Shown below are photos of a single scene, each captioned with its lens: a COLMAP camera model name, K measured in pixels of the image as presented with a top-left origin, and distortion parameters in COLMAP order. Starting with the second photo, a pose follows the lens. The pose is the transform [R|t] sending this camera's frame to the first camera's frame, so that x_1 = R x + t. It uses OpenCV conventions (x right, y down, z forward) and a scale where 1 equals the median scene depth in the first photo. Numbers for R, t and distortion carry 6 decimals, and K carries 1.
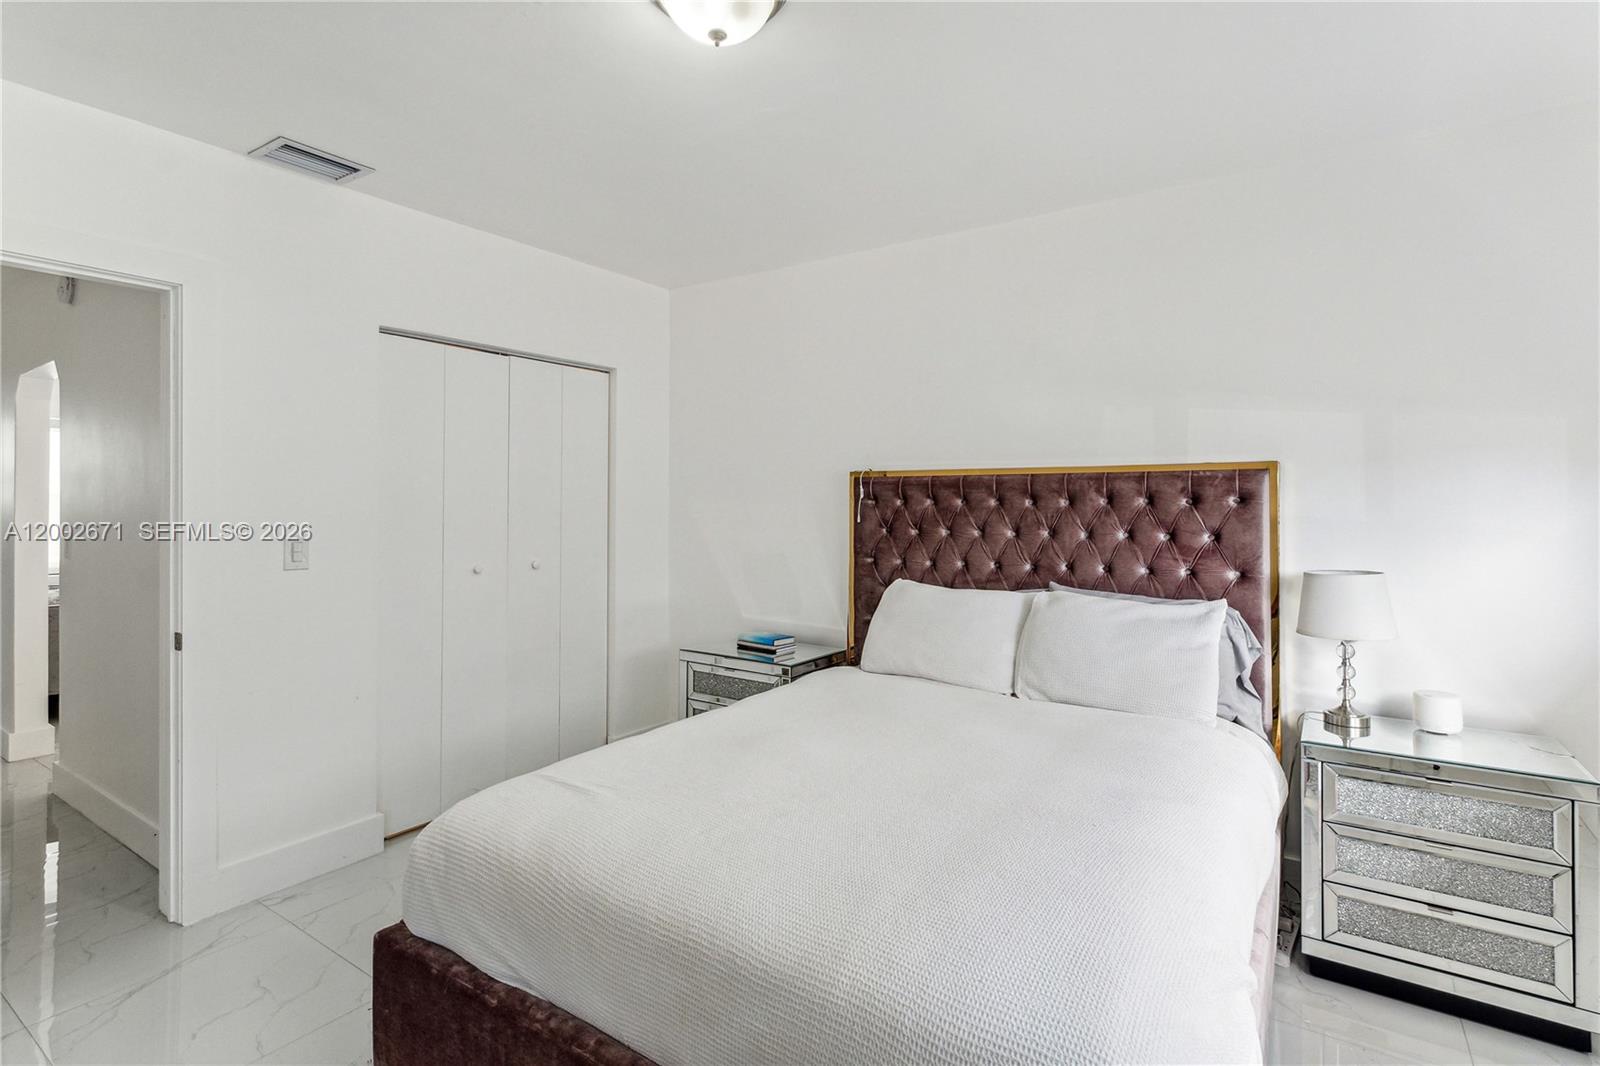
lens RADIAL K [[773.9, 0, 811.4], [0, 773.9, 497.8], [0, 0, 1]] dist [-0.031653, -0.000294]
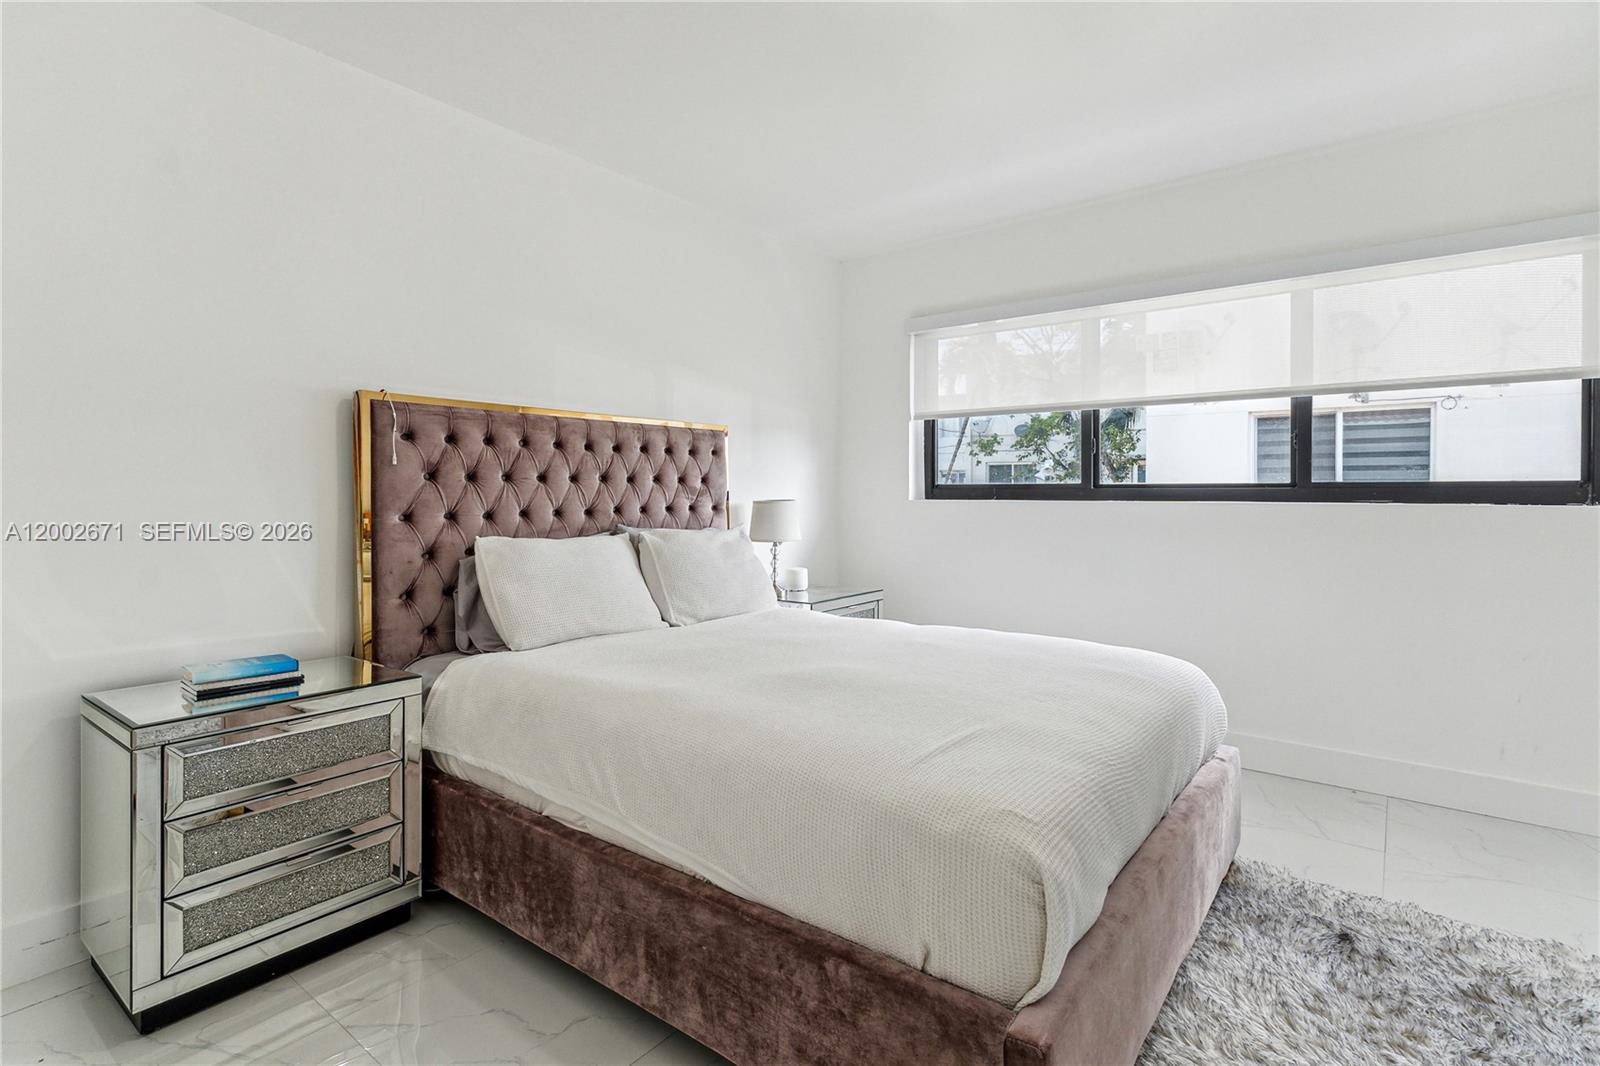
lens RADIAL K [[773.9, 0, 811.4], [0, 773.9, 497.8], [0, 0, 1]] dist [-0.031653, -0.000294]
pose [[0.067865, 0.003597, 0.997688, -0.639954], [0.010806, 0.999932, -0.004340, 0.073257], [-0.997636, 0.011075, 0.067822, 0.614102]]
